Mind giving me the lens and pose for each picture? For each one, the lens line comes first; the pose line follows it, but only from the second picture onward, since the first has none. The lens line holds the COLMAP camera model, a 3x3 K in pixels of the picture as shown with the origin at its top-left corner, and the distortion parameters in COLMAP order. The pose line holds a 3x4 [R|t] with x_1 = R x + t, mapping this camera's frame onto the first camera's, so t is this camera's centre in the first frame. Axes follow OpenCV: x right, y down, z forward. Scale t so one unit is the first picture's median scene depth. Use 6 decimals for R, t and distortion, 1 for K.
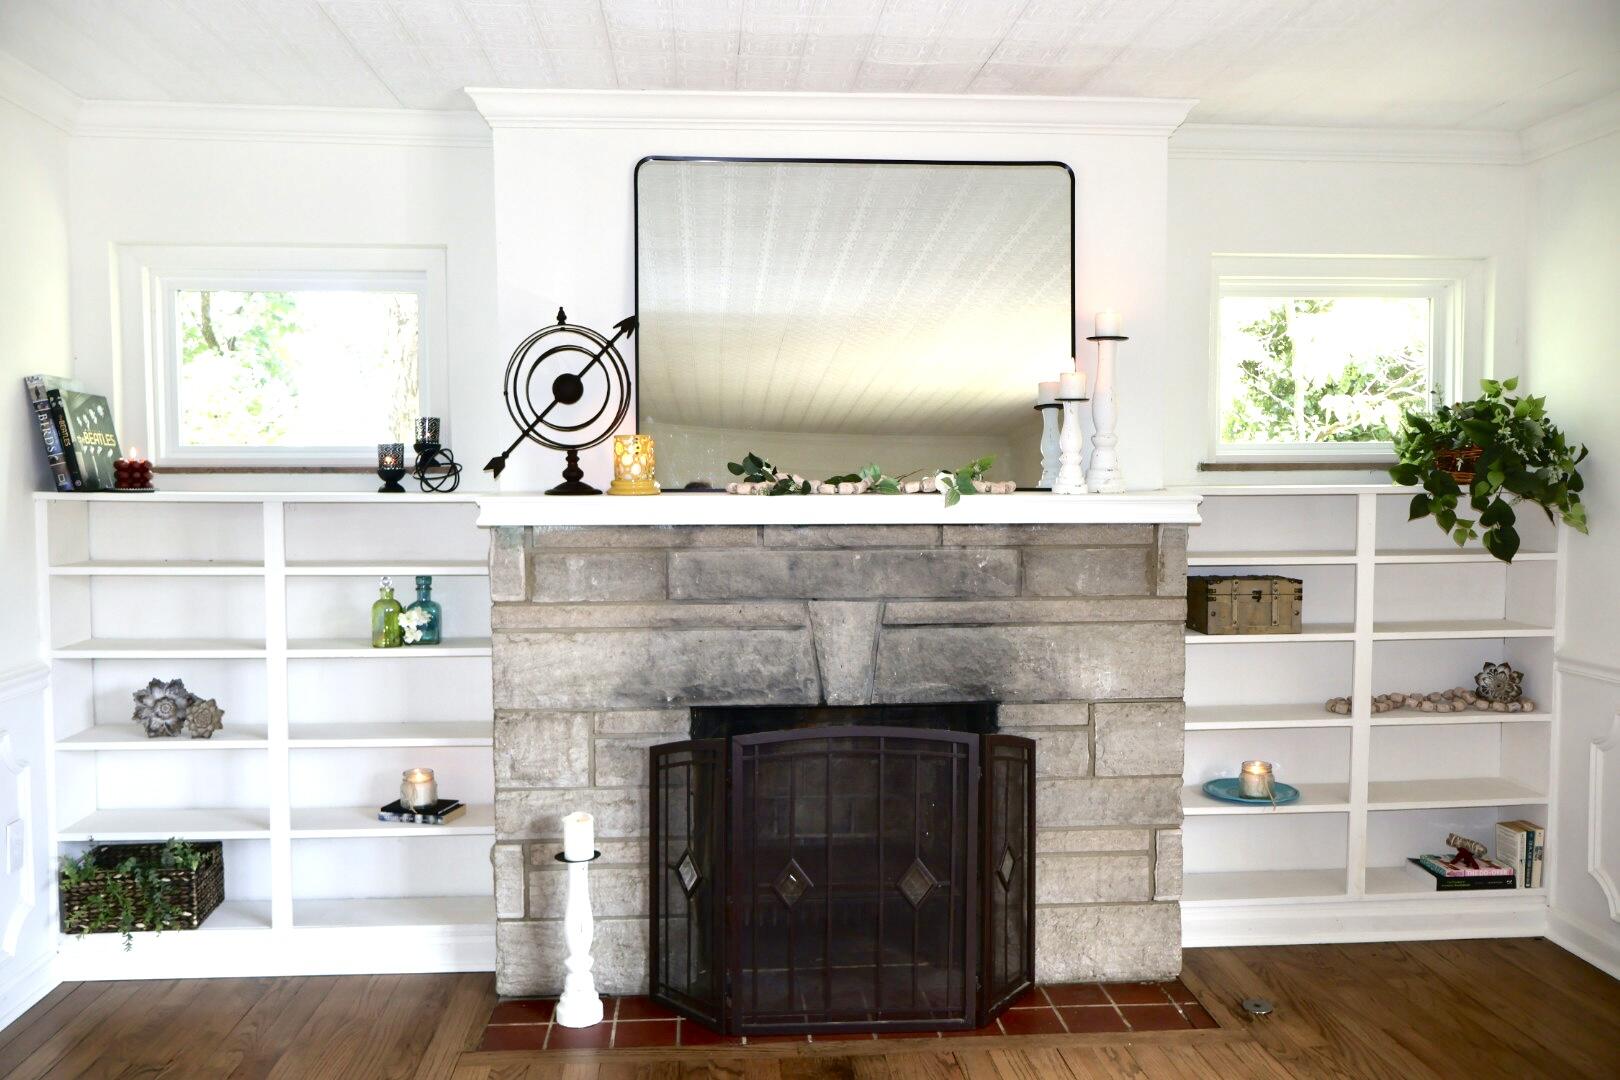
lens RADIAL K [[1344.6, 0, 808.2], [0, 1344.6, 545.0], [0, 0, 1]] dist [0.003438, -0.003430]
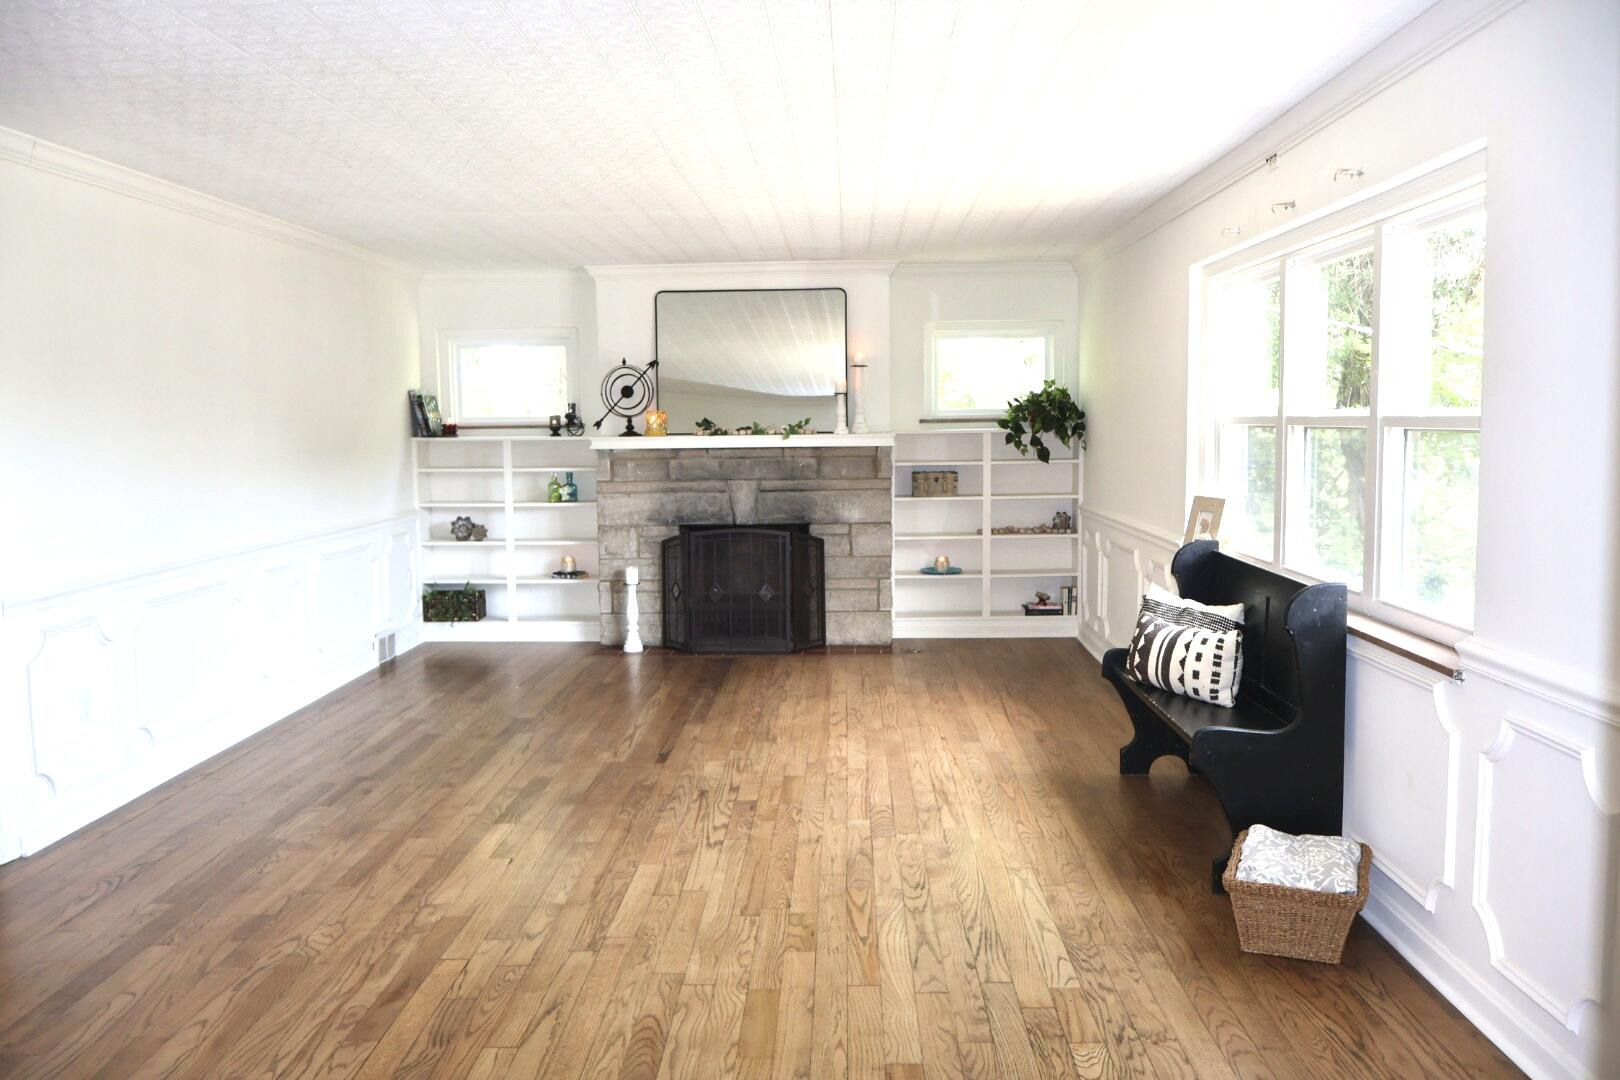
lens RADIAL K [[1344.6, 0, 811.9], [0, 1344.6, 536.3], [0, 0, 1]] dist [0.003438, -0.003430]
pose [[0.993982, -0.001380, -0.109531, 0.398339], [0.004611, 0.999562, 0.029249, 0.070057], [0.109442, -0.029578, 0.993553, -1.311012]]
